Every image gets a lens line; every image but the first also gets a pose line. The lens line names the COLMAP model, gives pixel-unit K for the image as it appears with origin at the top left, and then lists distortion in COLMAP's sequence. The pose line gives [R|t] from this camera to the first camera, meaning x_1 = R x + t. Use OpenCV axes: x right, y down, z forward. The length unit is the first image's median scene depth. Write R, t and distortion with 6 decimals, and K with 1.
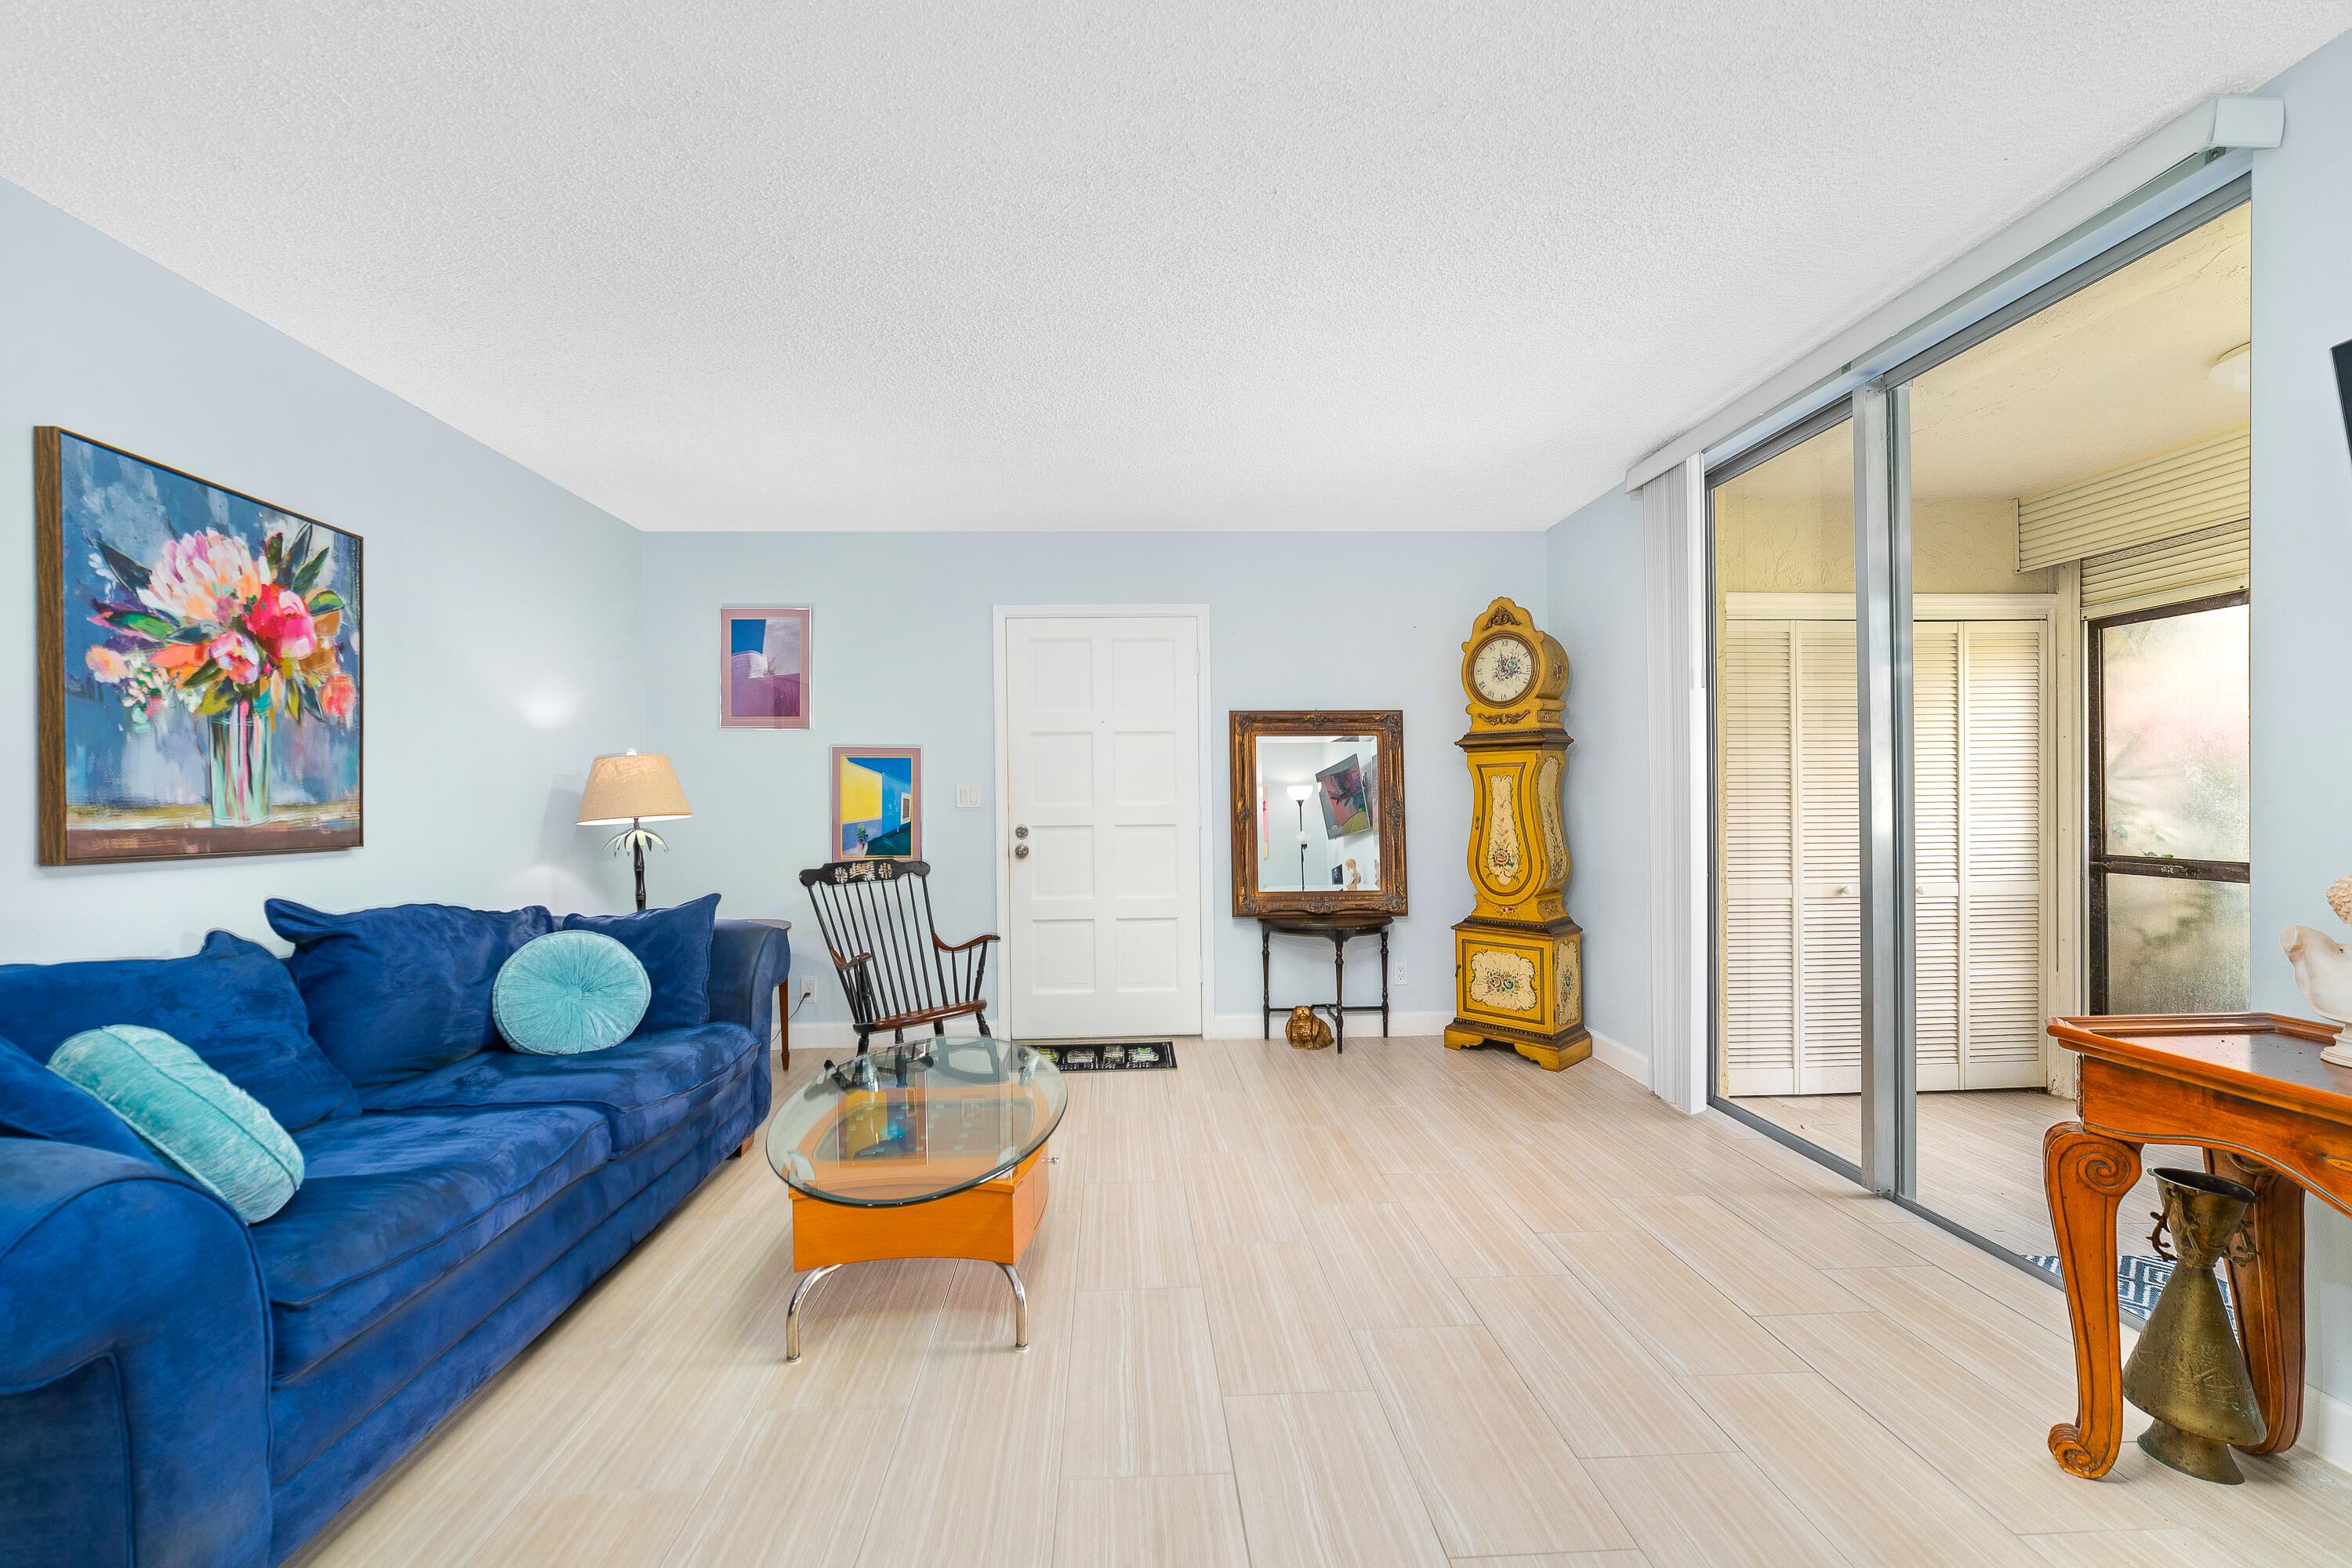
lens RADIAL K [[908.6, 0, 1157.3], [0, 908.6, 800.4], [0, 0, 1]] dist [-0.021884, 0.006514]
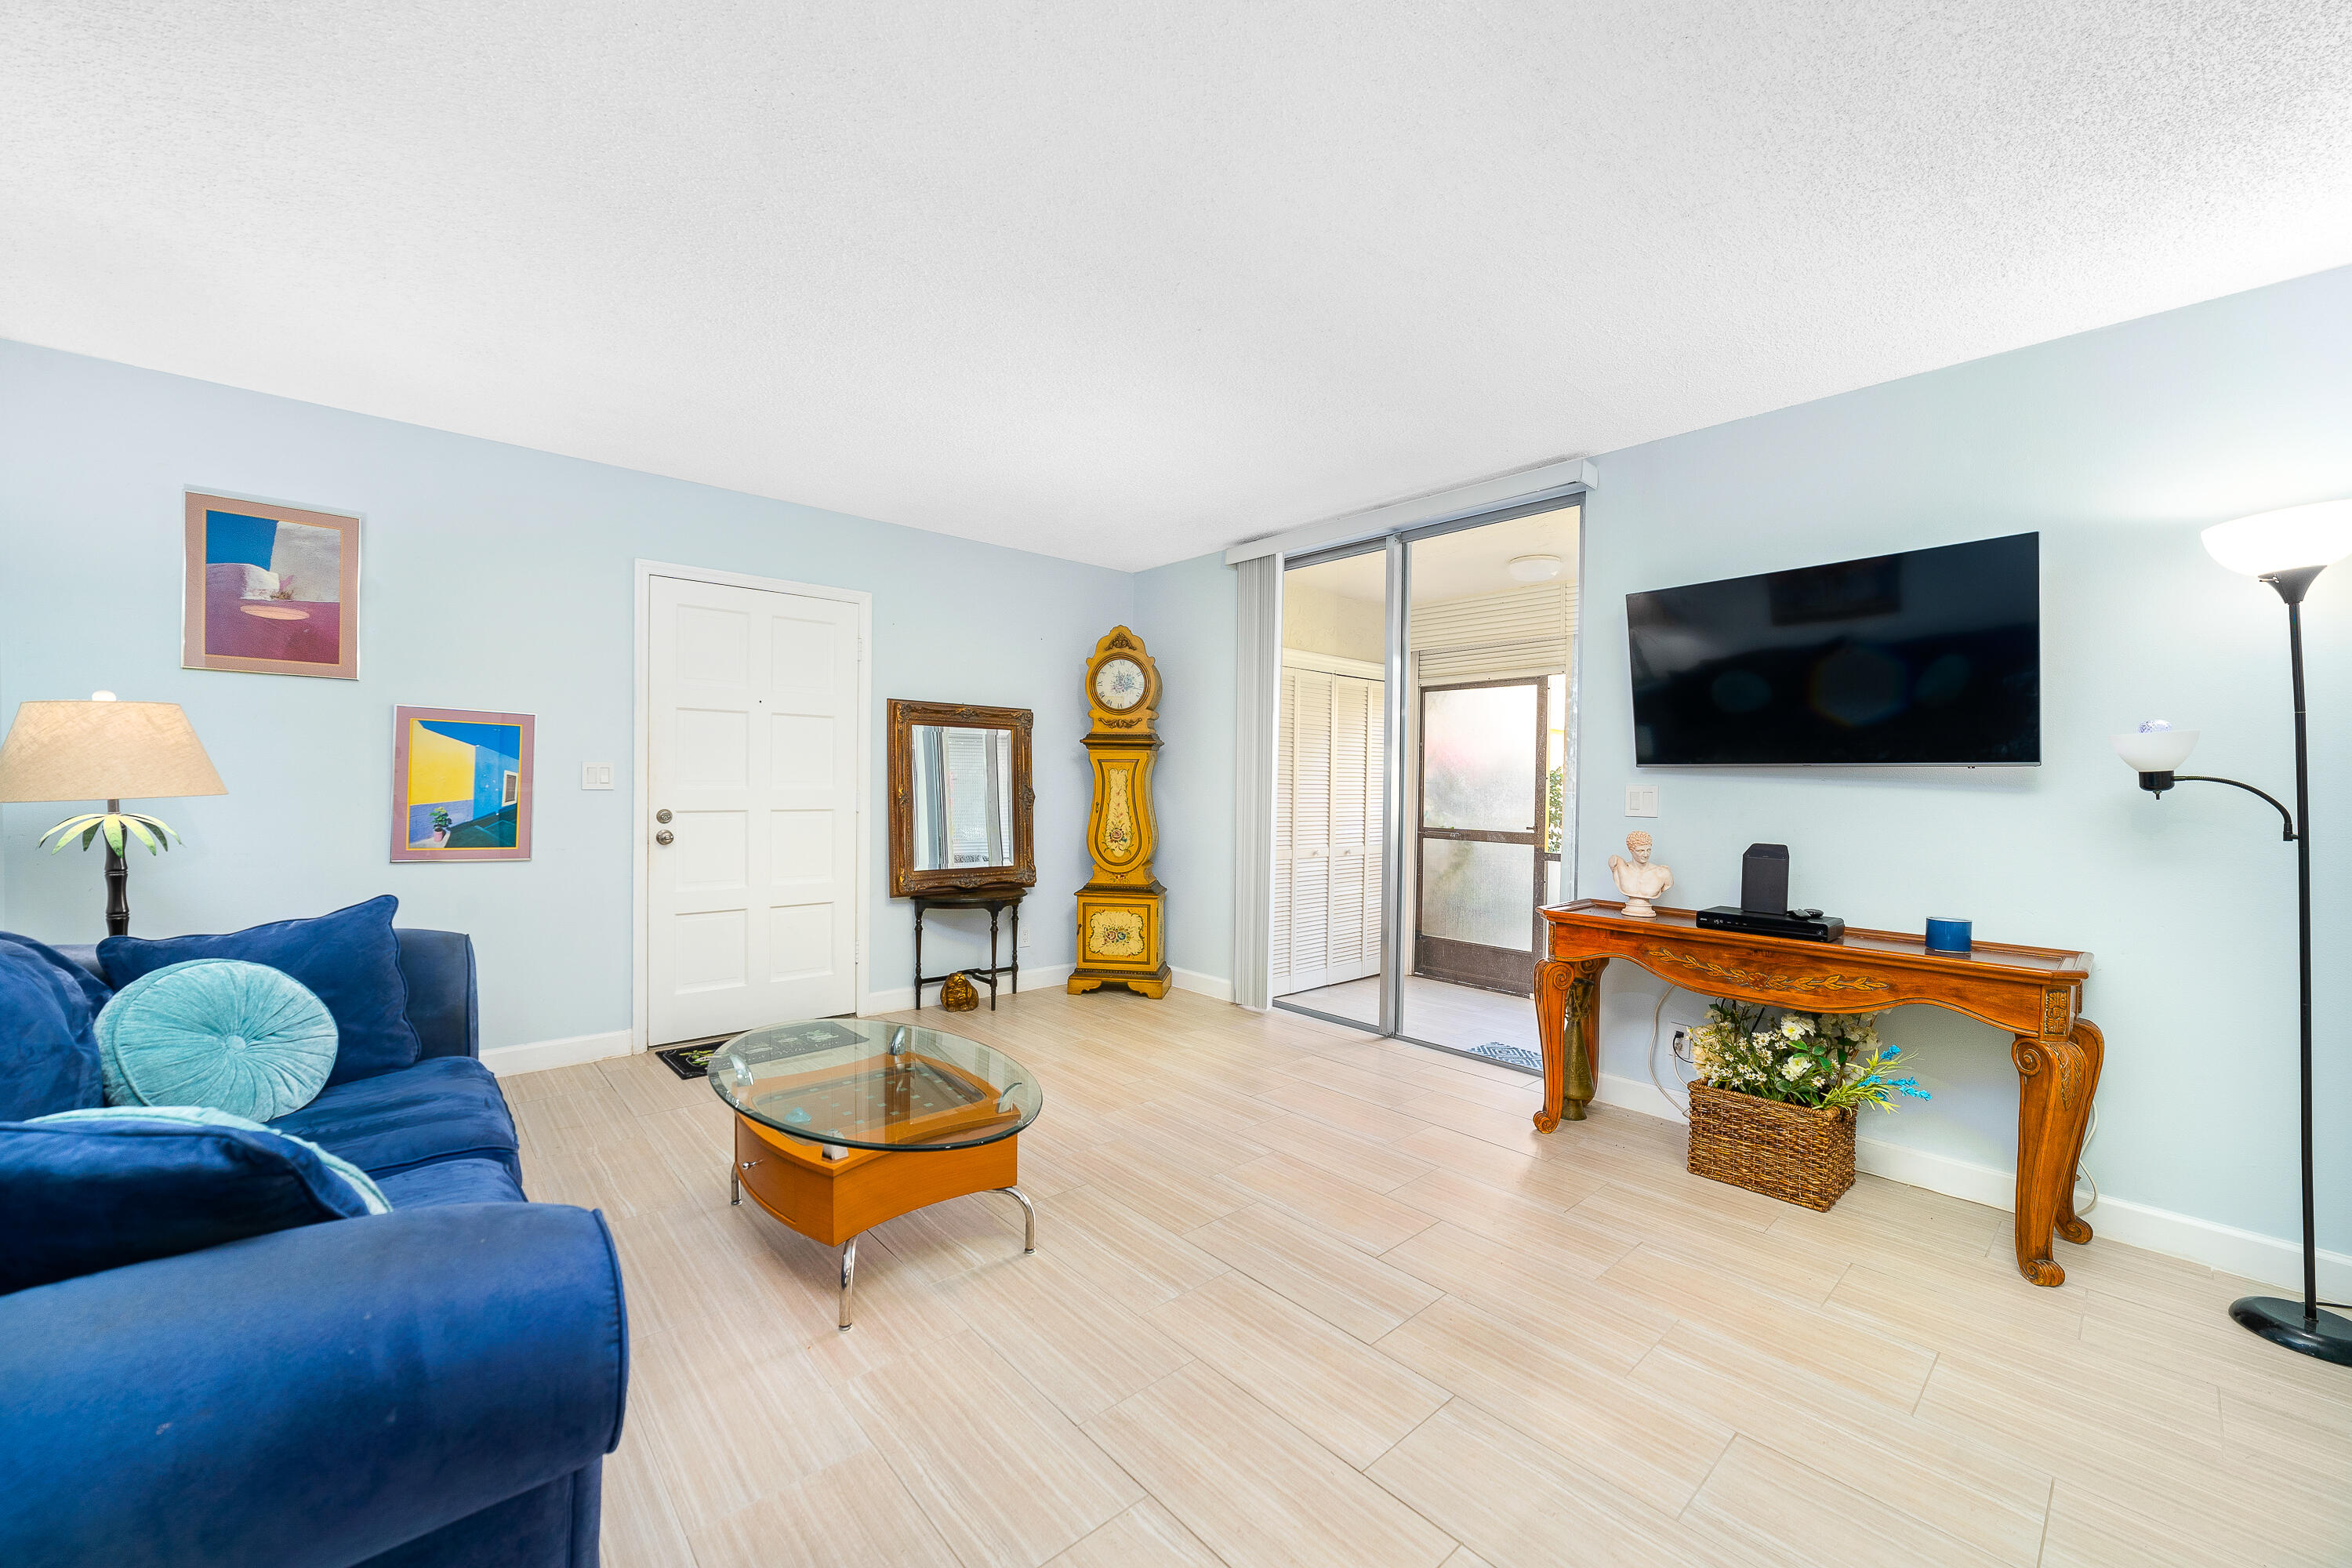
lens RADIAL K [[908.6, 0, 1157.3], [0, 908.6, 800.4], [0, 0, 1]] dist [-0.021884, 0.006514]
pose [[0.775422, 0.007532, 0.631399, -0.564672], [-0.017638, 0.999797, 0.009734, 0.003780], [-0.631197, -0.018684, 0.775397, -0.002884]]
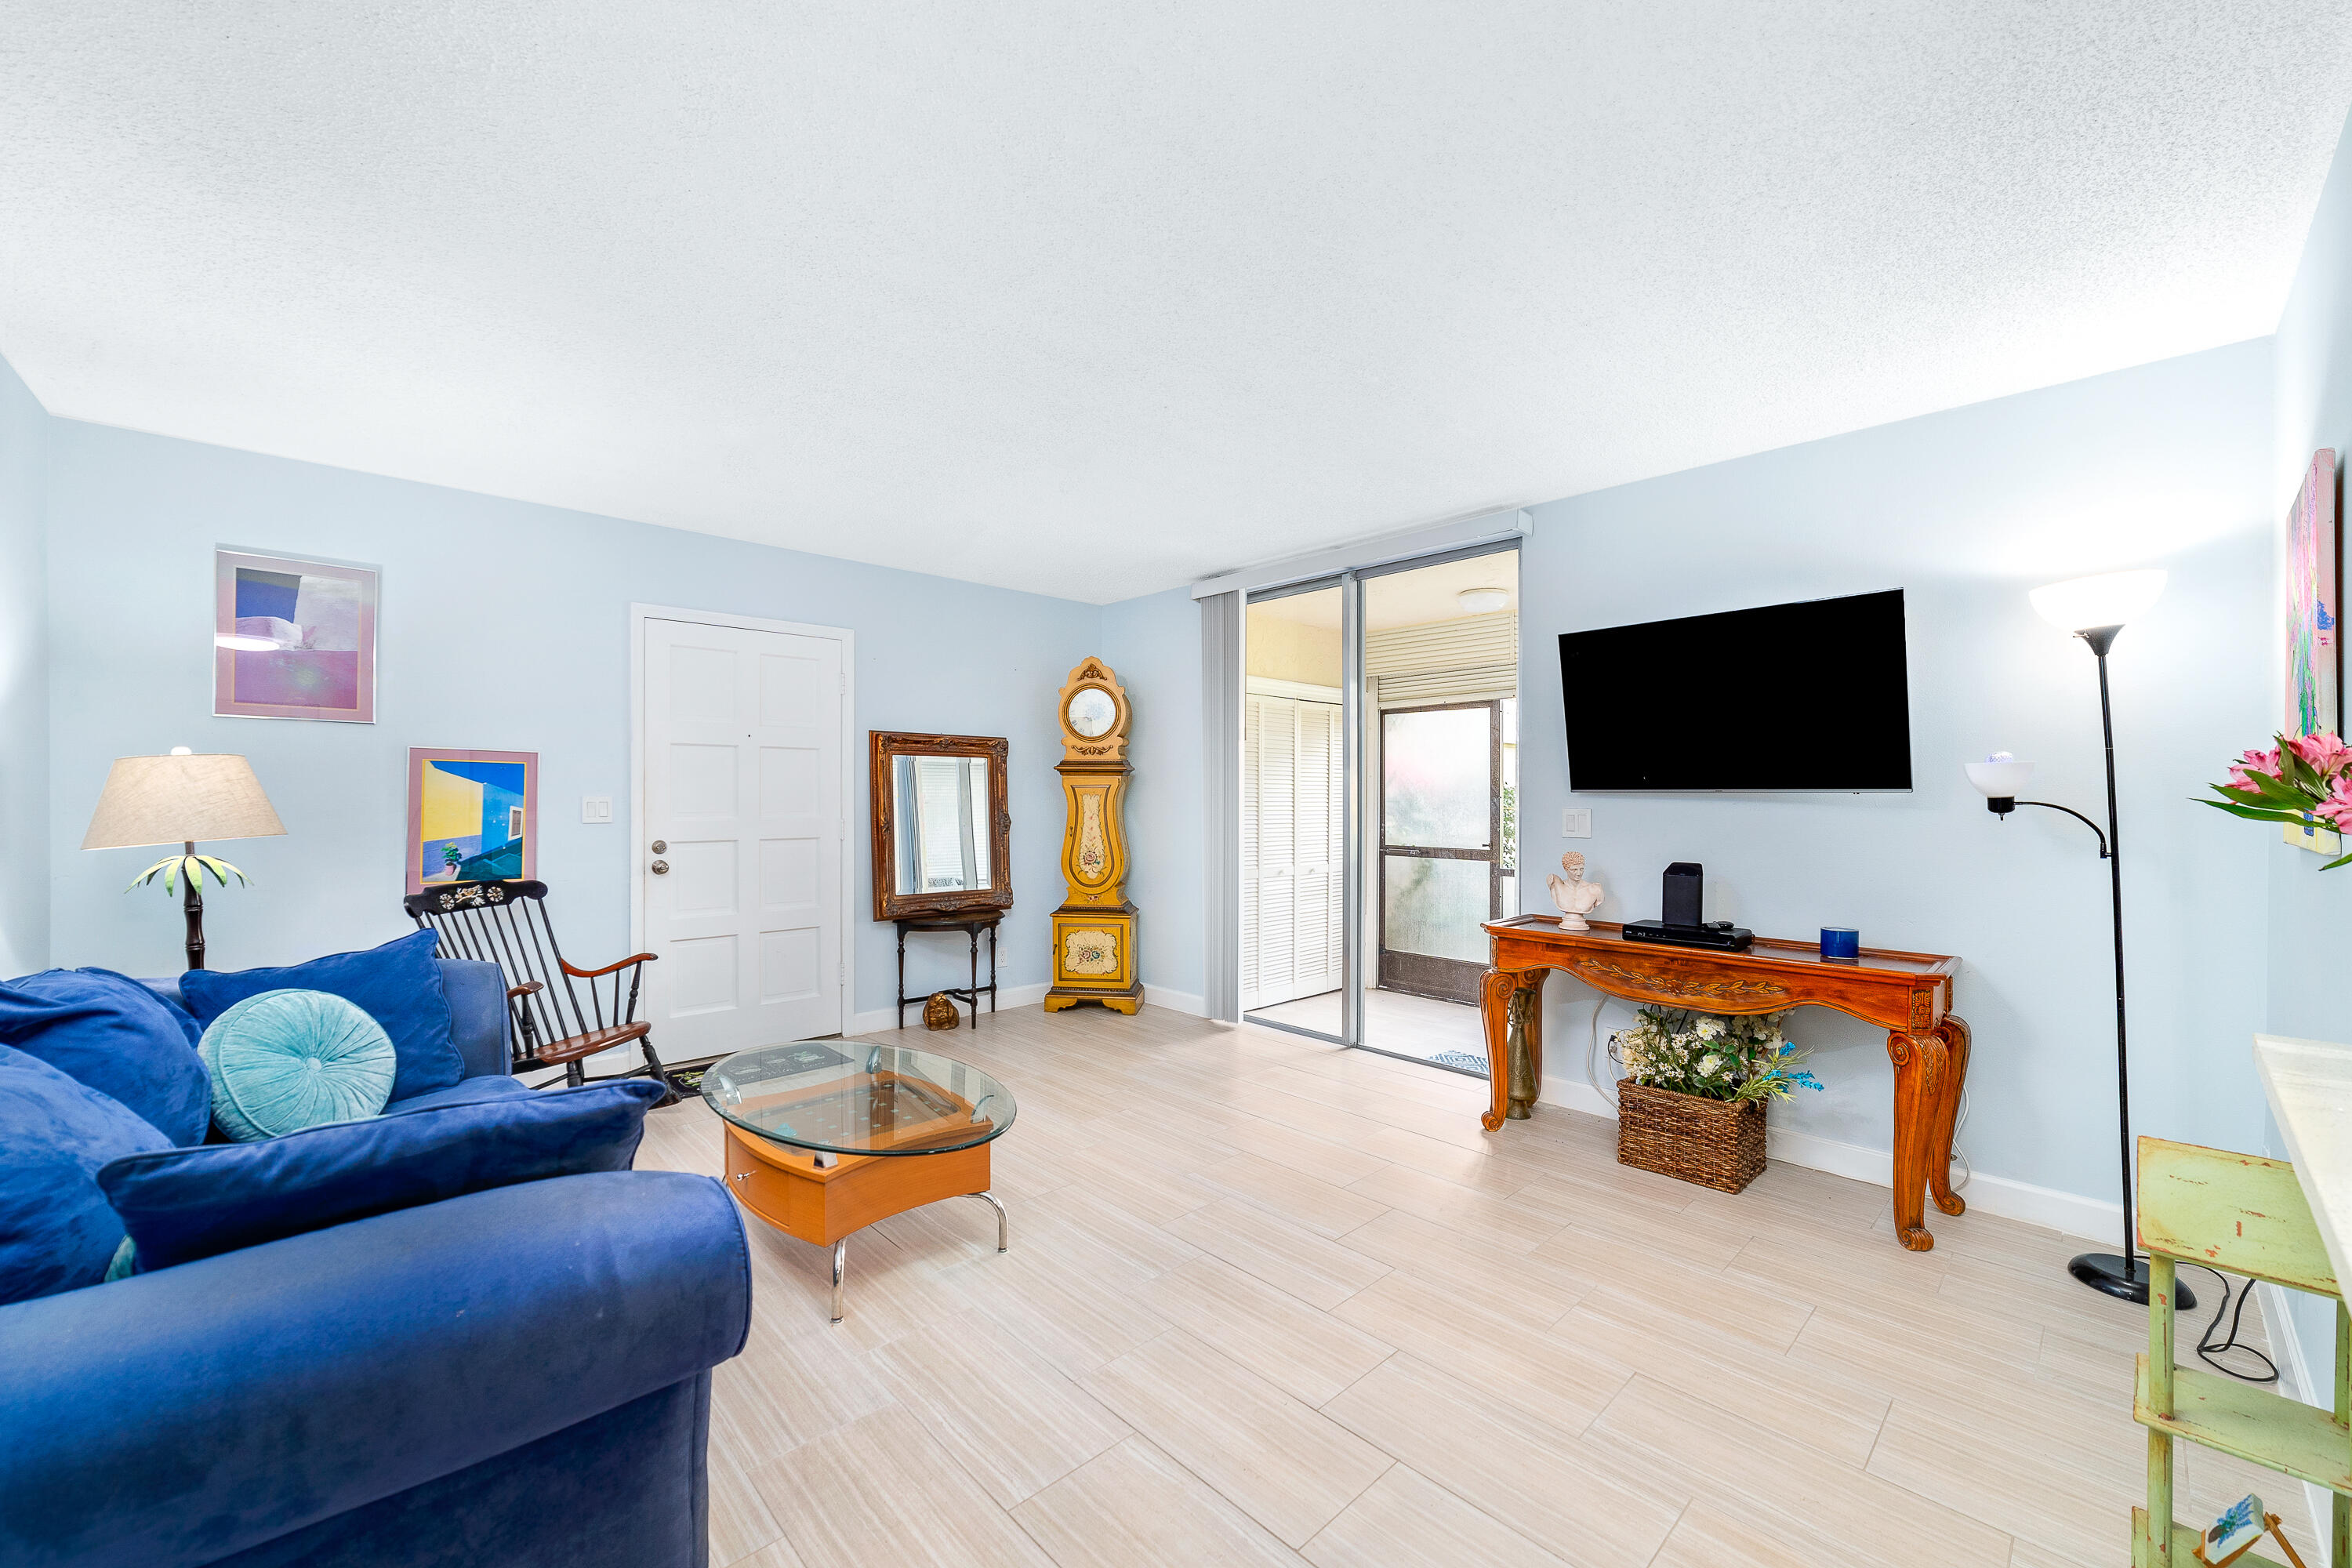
lens RADIAL K [[929.8, 0, 1148.1], [0, 929.8, 795.4], [0, 0, 1]] dist [-0.023171, 0.008306]
pose [[0.759244, 0.011679, 0.650701, -0.655029], [-0.006144, 0.999923, -0.010778, -0.018985], [-0.650777, 0.004185, 0.759257, -0.098436]]
